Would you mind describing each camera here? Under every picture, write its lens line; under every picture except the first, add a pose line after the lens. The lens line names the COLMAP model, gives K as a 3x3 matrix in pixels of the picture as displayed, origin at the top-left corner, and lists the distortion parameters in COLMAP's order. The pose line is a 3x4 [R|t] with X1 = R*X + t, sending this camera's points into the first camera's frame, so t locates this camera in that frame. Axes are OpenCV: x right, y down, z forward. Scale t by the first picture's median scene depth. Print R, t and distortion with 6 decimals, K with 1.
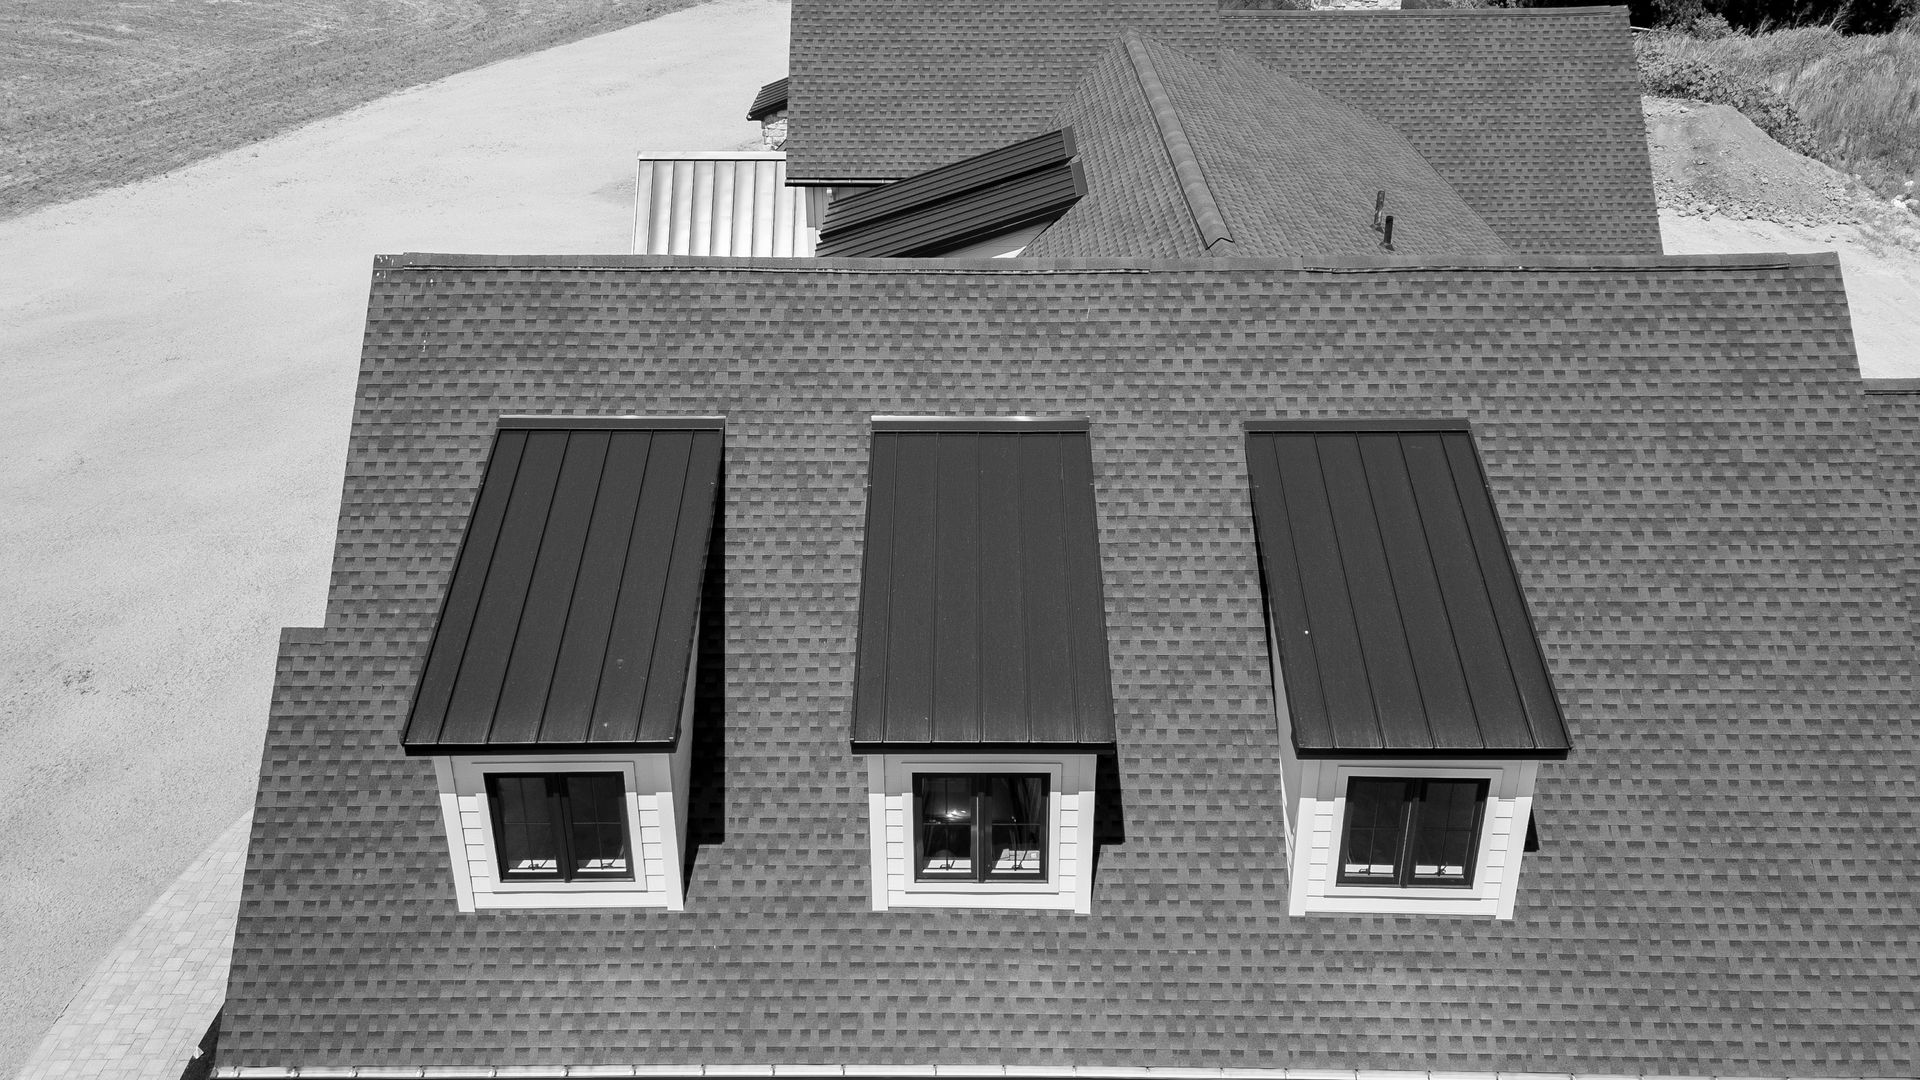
lens RADIAL K [[1597.0, 0, 964.0], [0, 1597.0, 507.9], [0, 0, 1]] dist [0.068032, -0.047522]
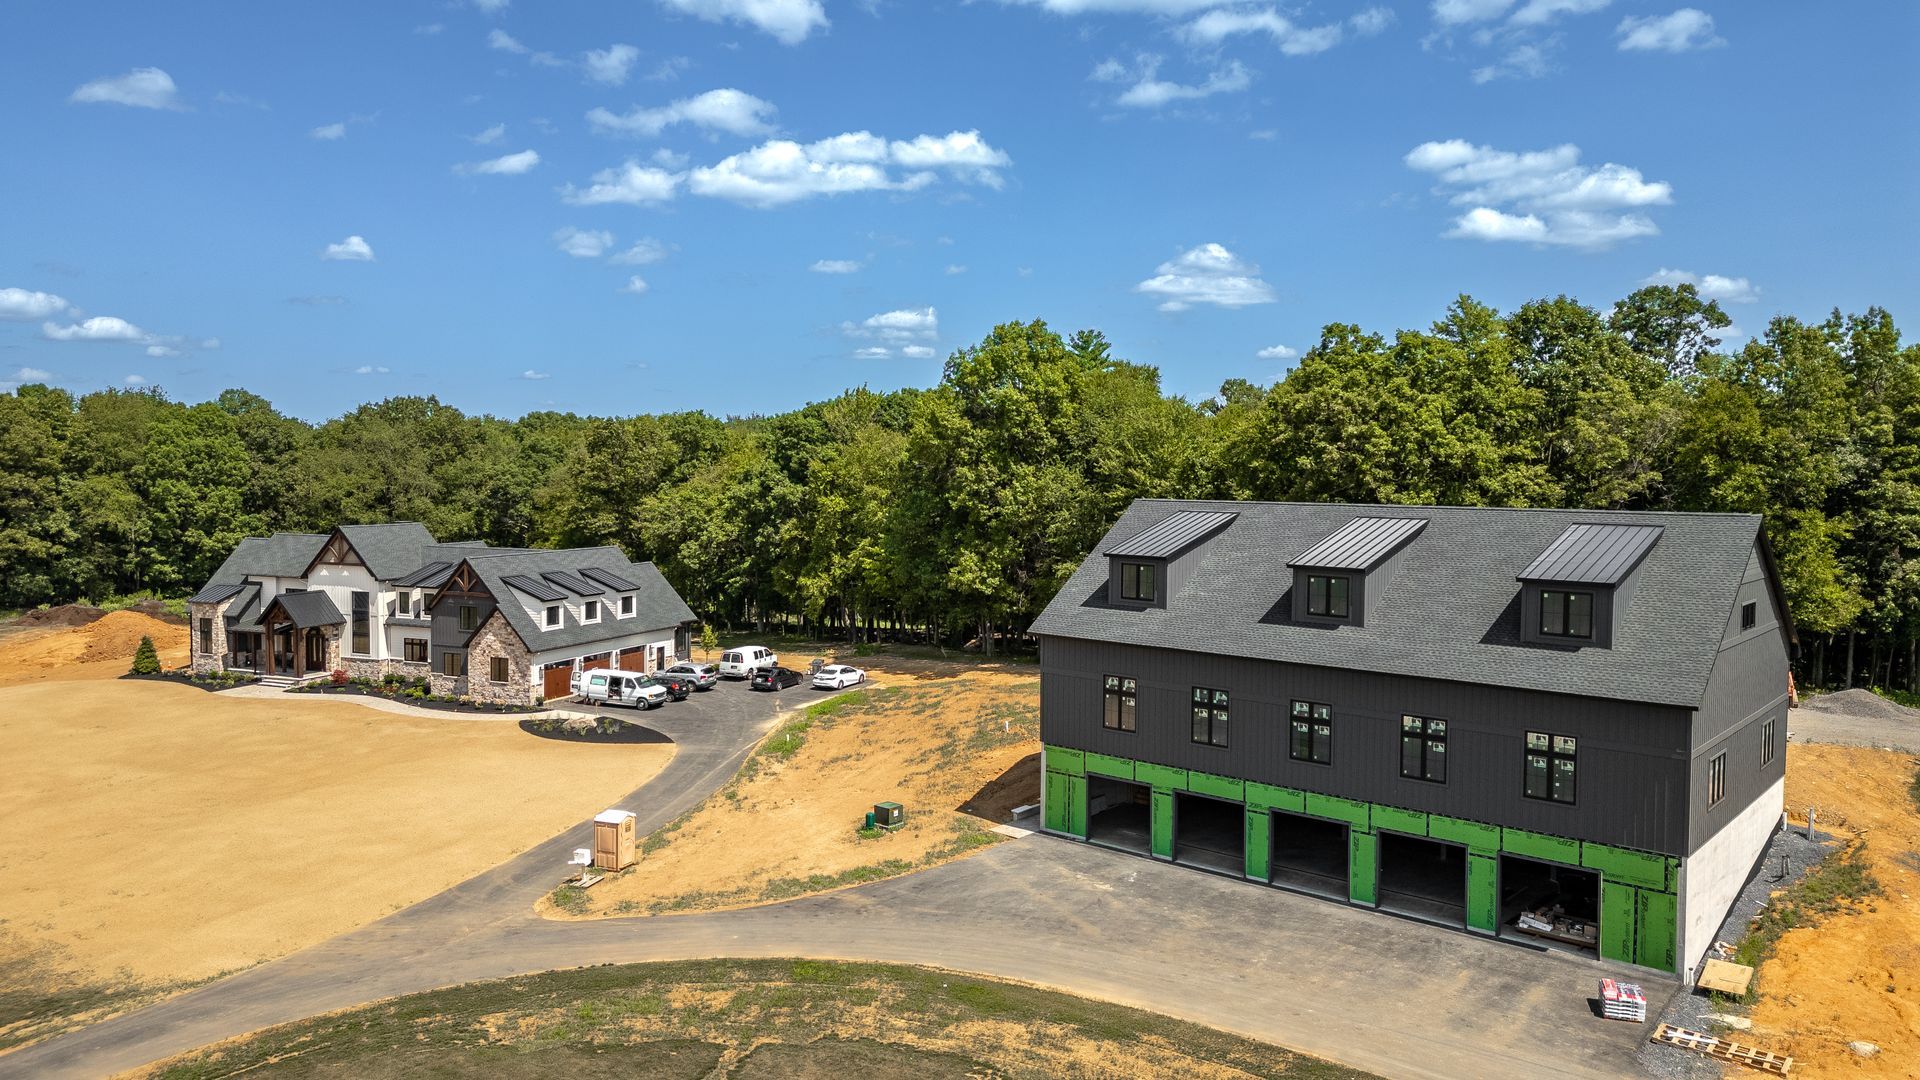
lens RADIAL K [[1368.7, 0, 952.8], [0, 1368.7, 547.4], [0, 0, 1]] dist [0.070328, -0.068816]
pose [[0.398931, -0.047104, 0.915770, -5.001206], [0.399530, 0.907832, -0.127348, 1.375962], [-0.825367, 0.416681, 0.380982, -2.867689]]
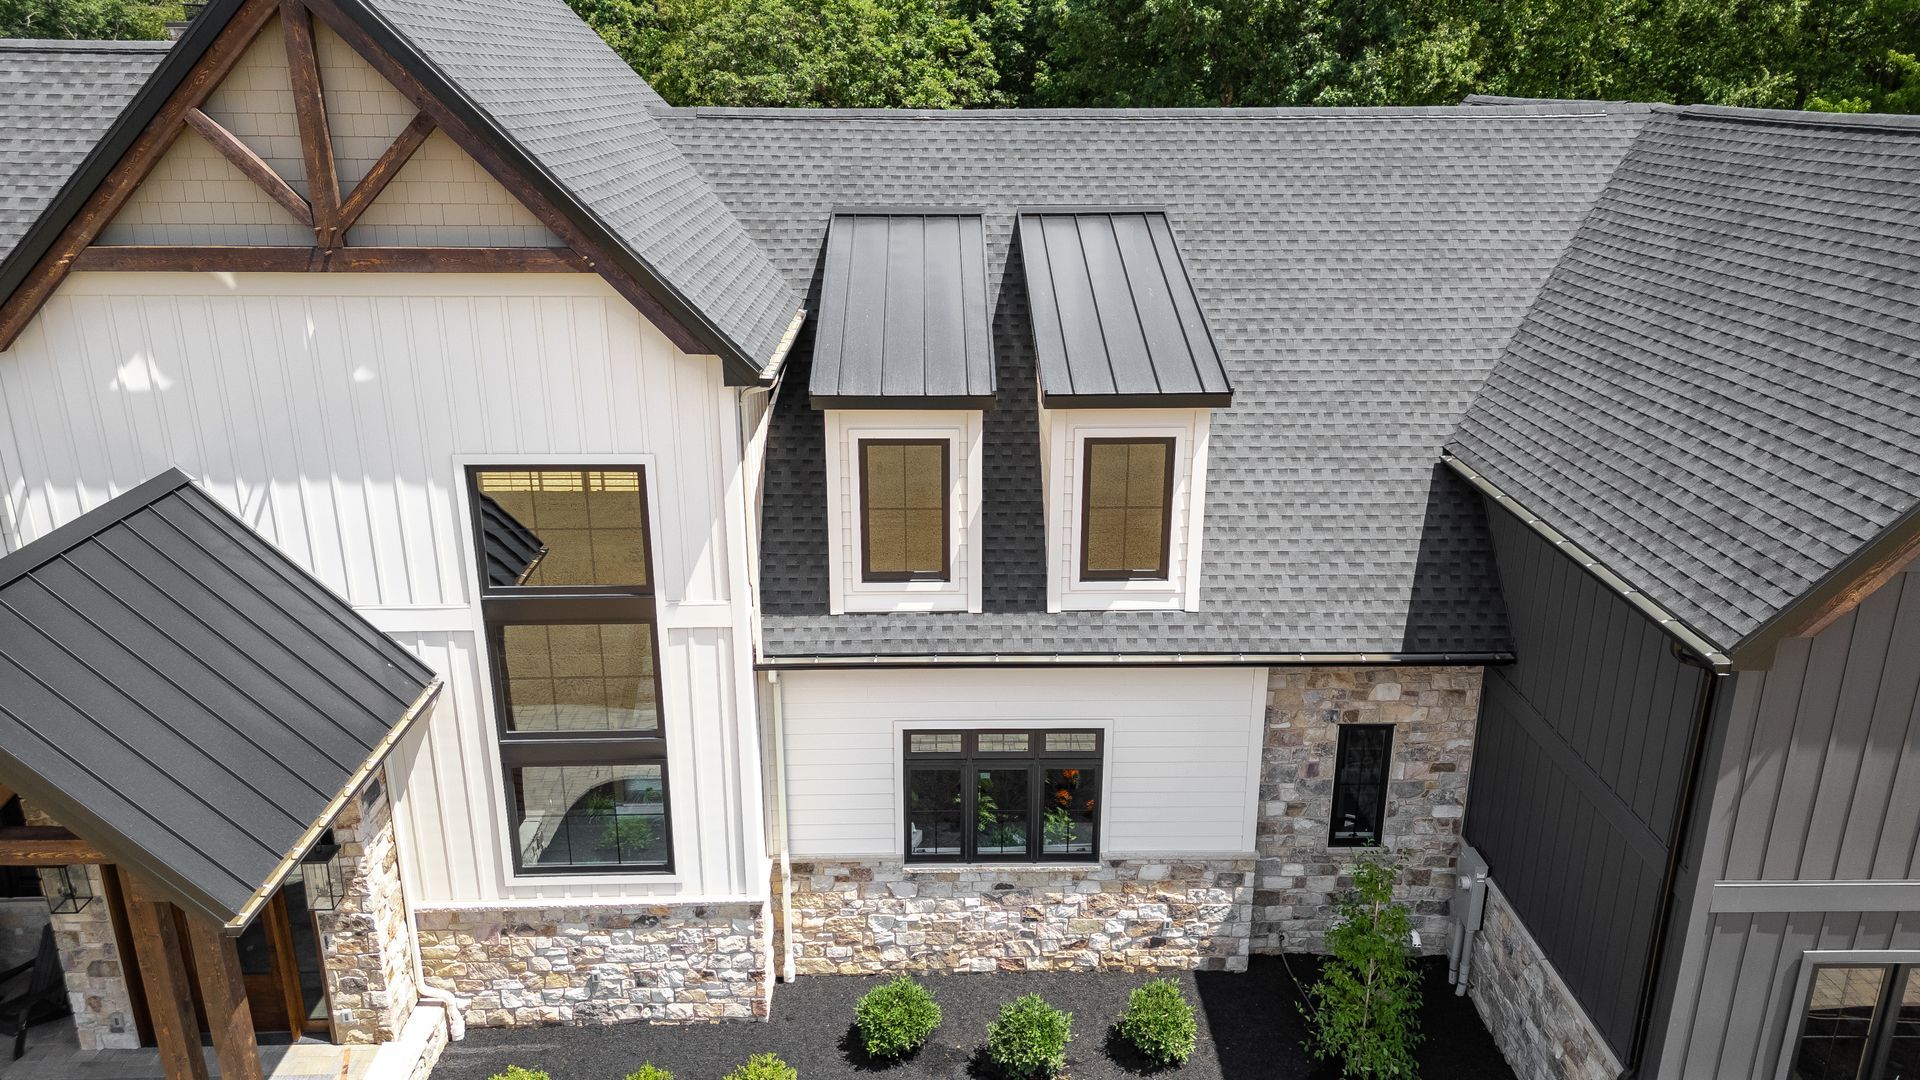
lens RADIAL K [[1342.1, 0, 956.4], [0, 1342.1, 533.6], [0, 0, 1]] dist [0.077957, -0.077053]
pose [[-0.025616, -0.320900, 0.946767, -0.998968], [0.443802, 0.844981, 0.298408, -0.474172], [-0.895759, 0.427821, 0.120771, 1.670636]]
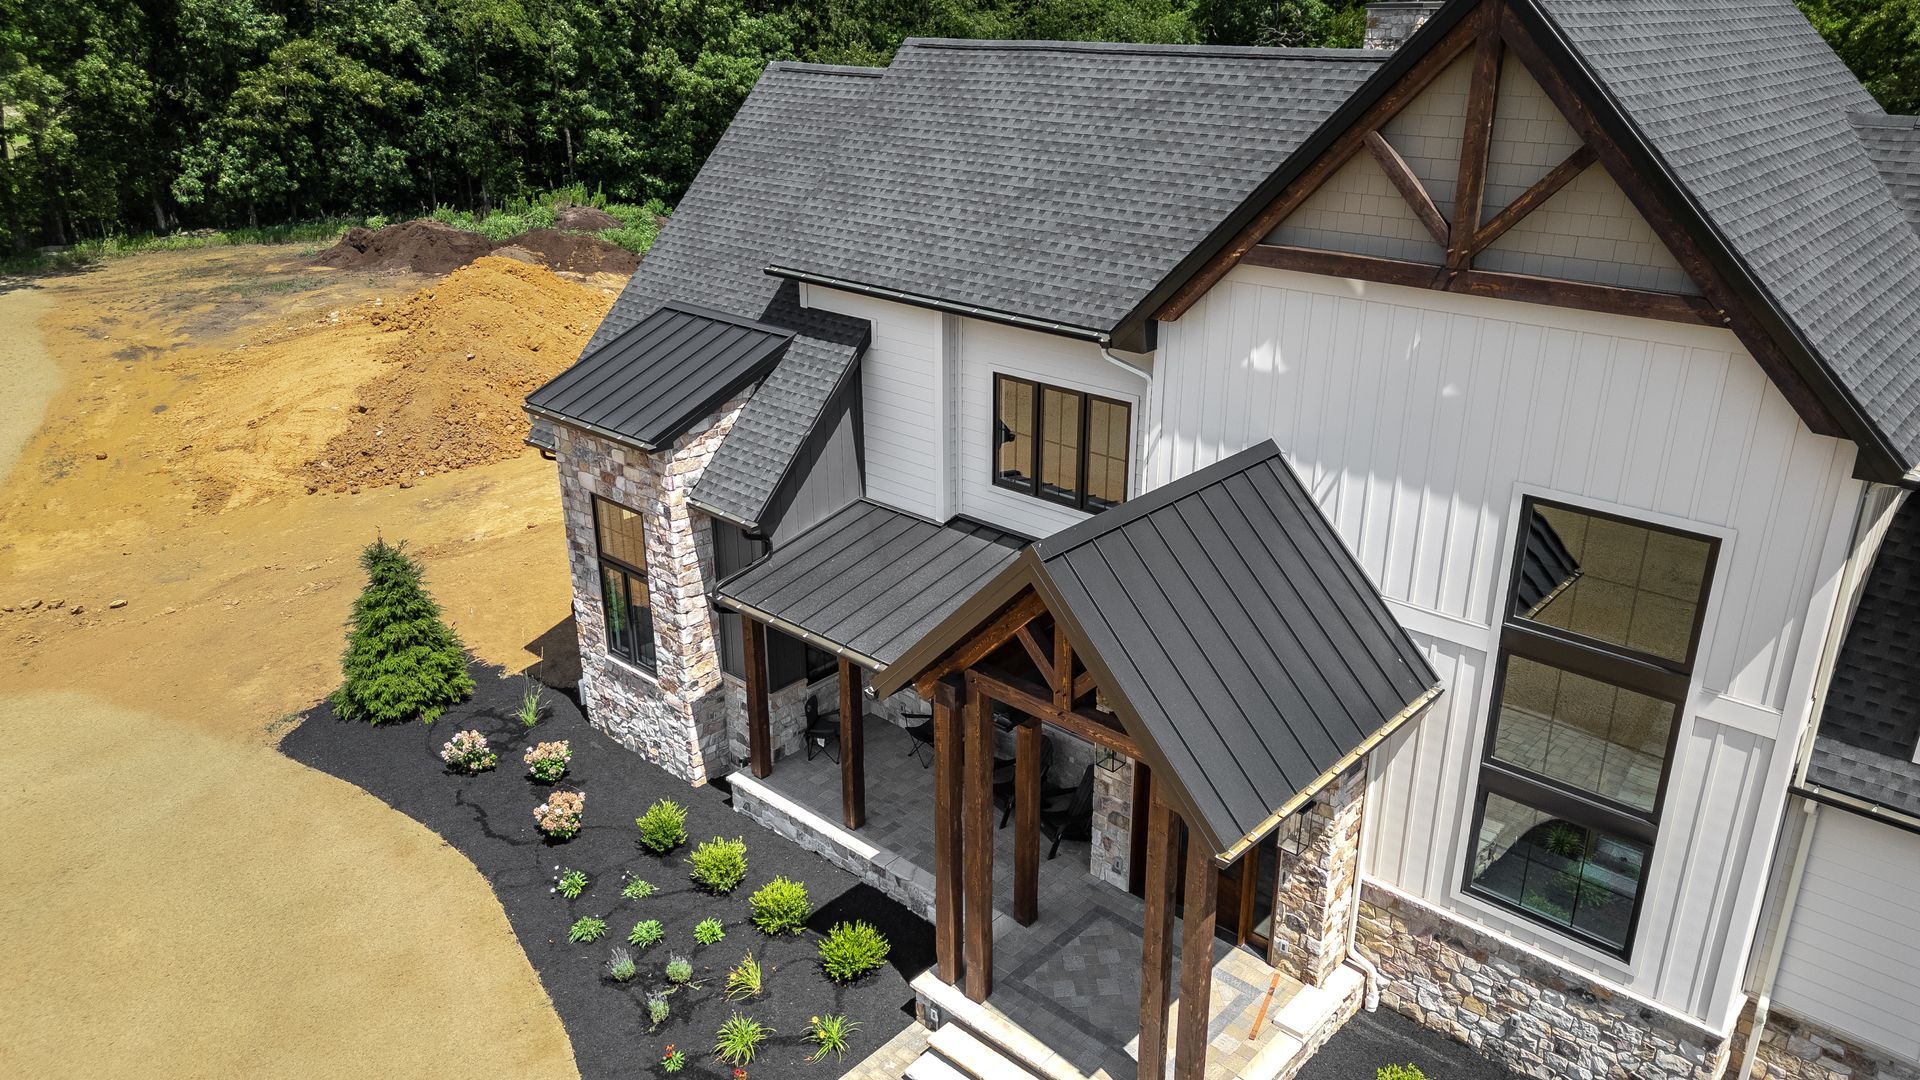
lens RADIAL K [[1342.1, 0, 960.2], [0, 1342.1, 536.0], [0, 0, 1]] dist [0.077957, -0.077053]
pose [[0.670255, -0.274843, 0.689362, -0.999392], [0.330339, 0.942288, 0.054500, -0.530670], [-0.664556, 0.191194, 0.722364, 1.658320]]
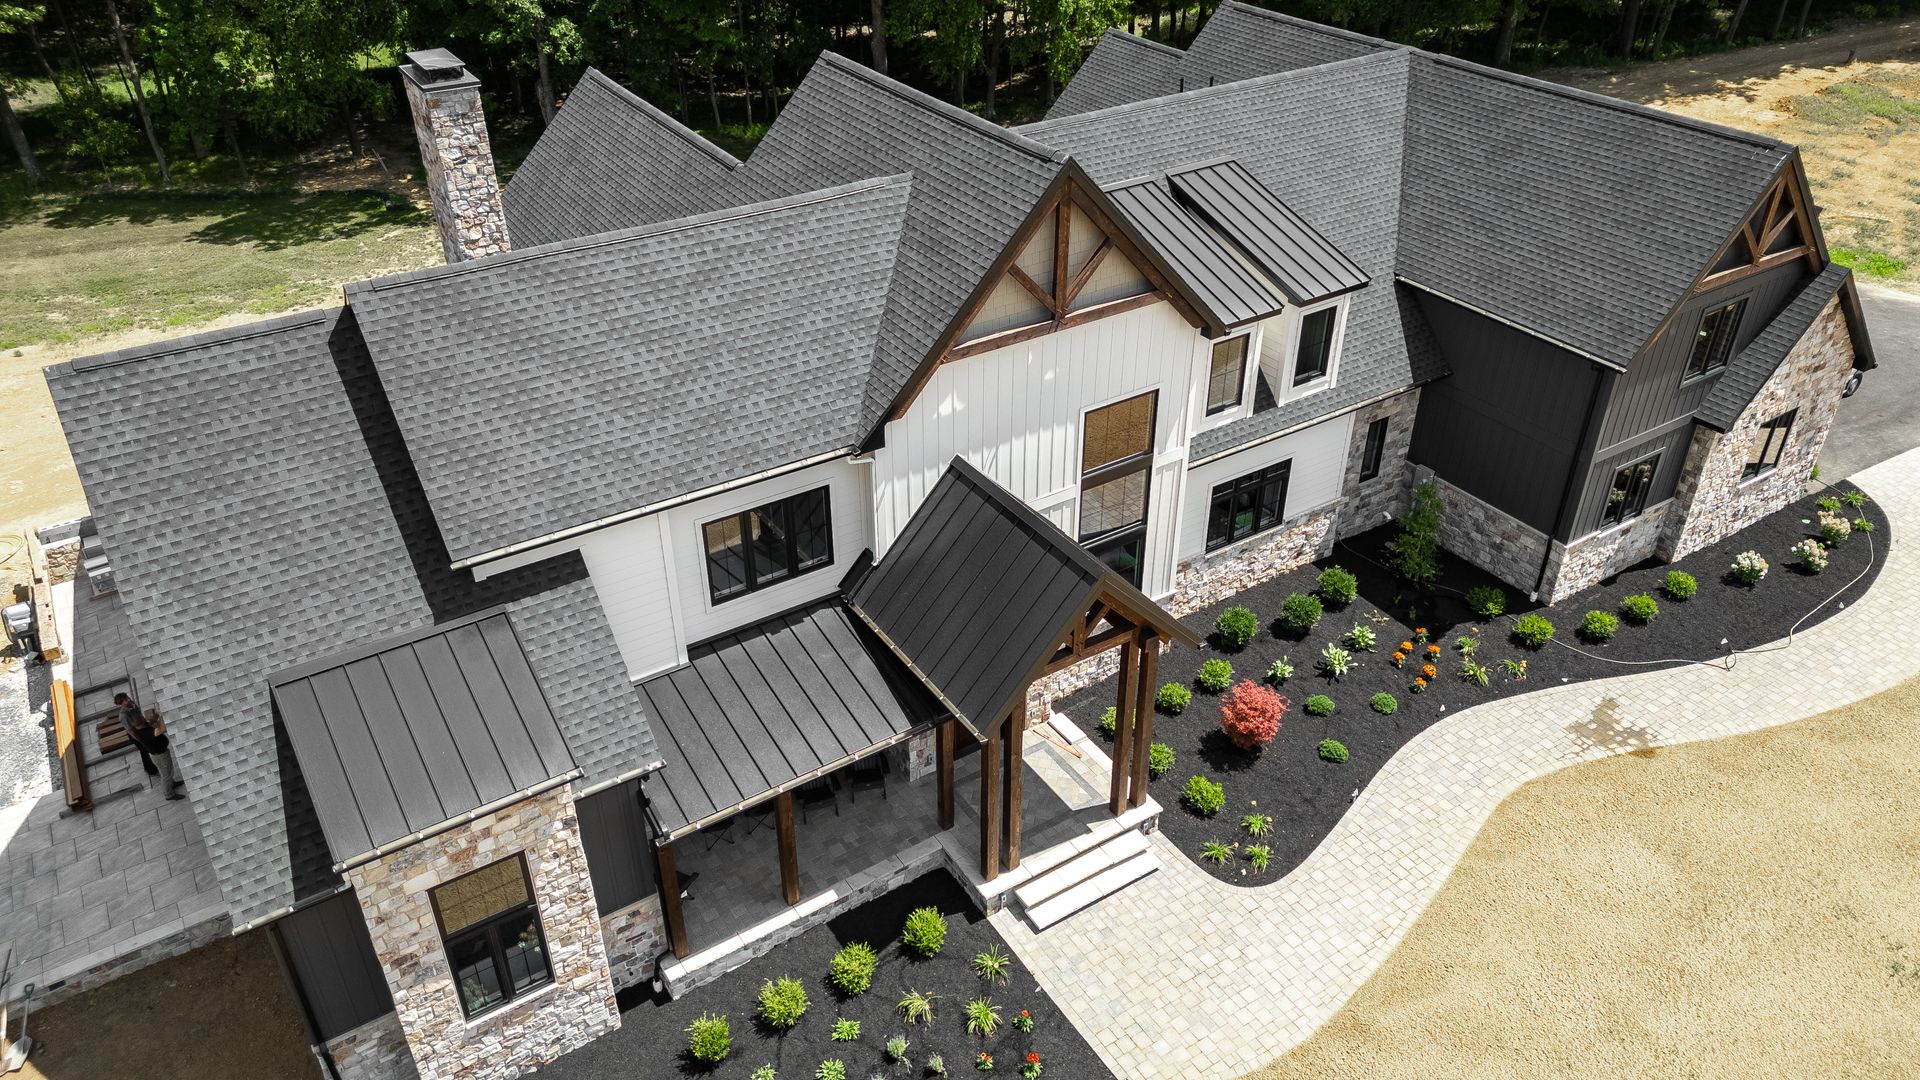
lens RADIAL K [[1342.1, 0, 953.2], [0, 1342.1, 532.1], [0, 0, 1]] dist [0.077957, -0.077053]
pose [[-0.543271, -0.451619, 0.707740, -1.246705], [0.378756, 0.620492, 0.686683, -1.415465], [-0.749267, 0.641116, -0.166042, 2.478967]]
